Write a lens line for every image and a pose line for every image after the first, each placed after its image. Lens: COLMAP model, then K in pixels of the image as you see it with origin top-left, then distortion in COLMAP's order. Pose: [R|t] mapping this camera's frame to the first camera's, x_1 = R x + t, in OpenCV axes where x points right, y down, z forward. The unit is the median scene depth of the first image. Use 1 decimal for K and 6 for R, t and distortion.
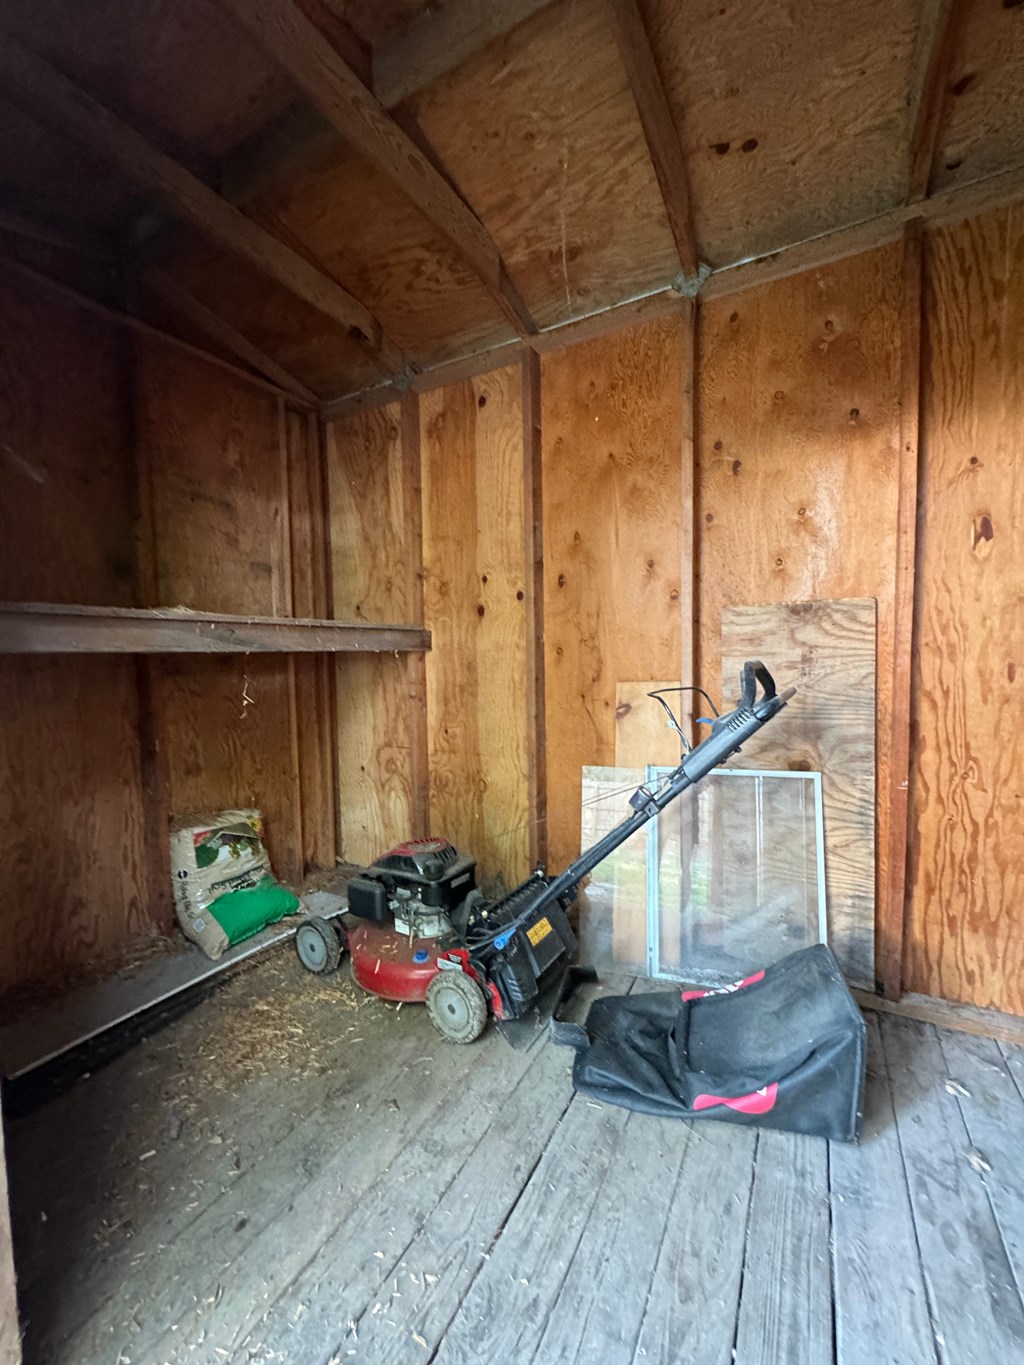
lens RADIAL K [[545.9, 0, 511.2], [0, 545.9, 683.2], [0, 0, 1]] dist [-0.005217, 0.000877]
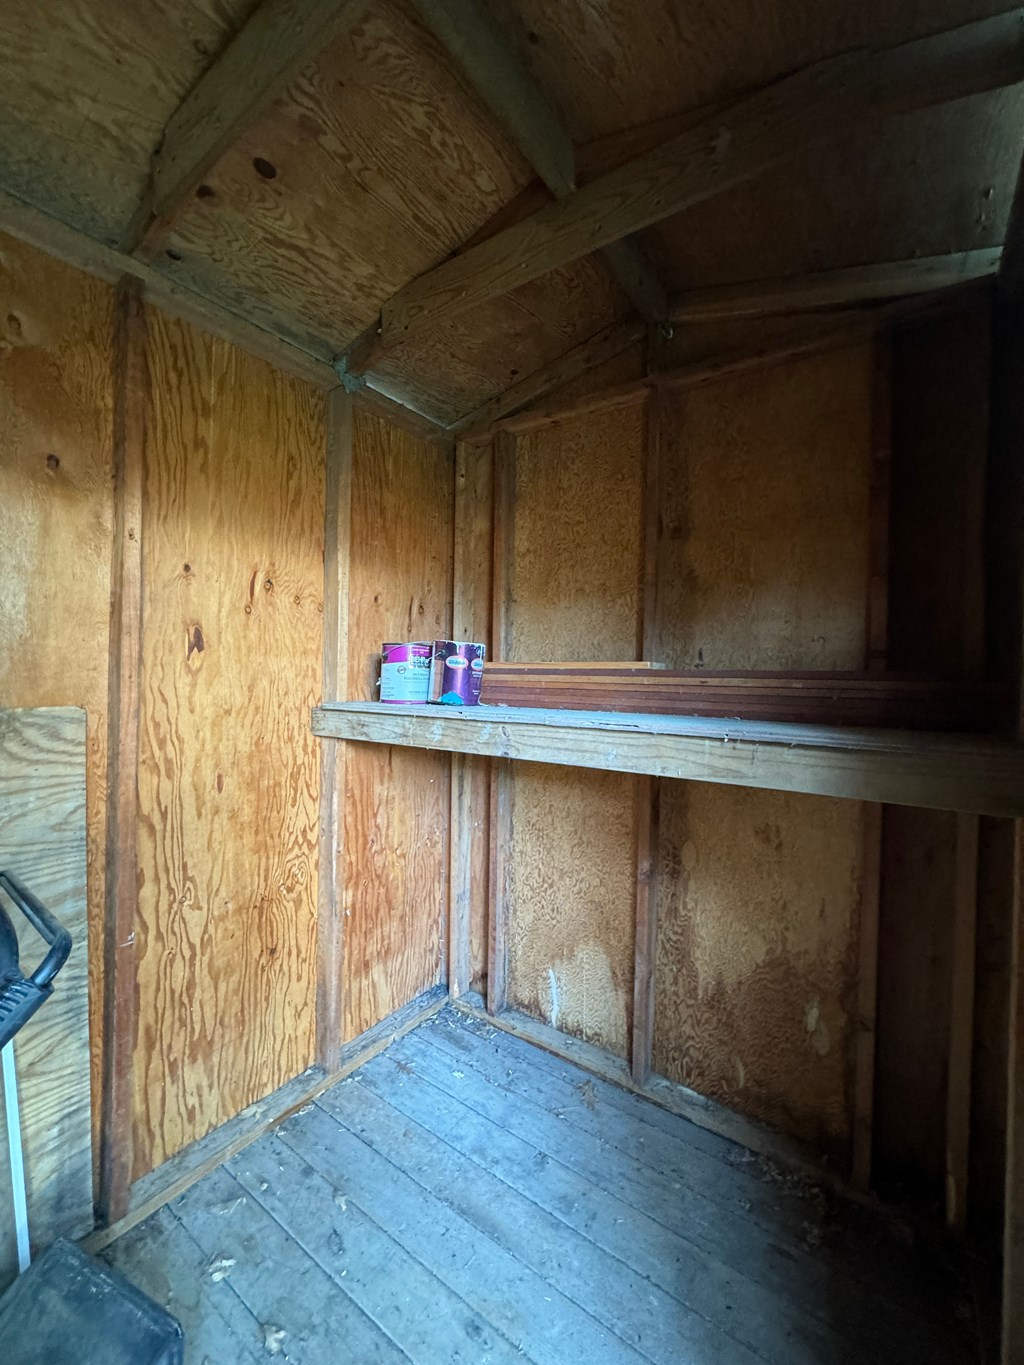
lens RADIAL K [[545.9, 0, 512.5], [0, 545.9, 680.7], [0, 0, 1]] dist [-0.005217, 0.000877]
pose [[0.111736, 0.023622, 0.993457, -0.033399], [0.052221, 0.998197, -0.029608, -0.144029], [-0.992365, 0.055188, 0.110301, 0.317674]]
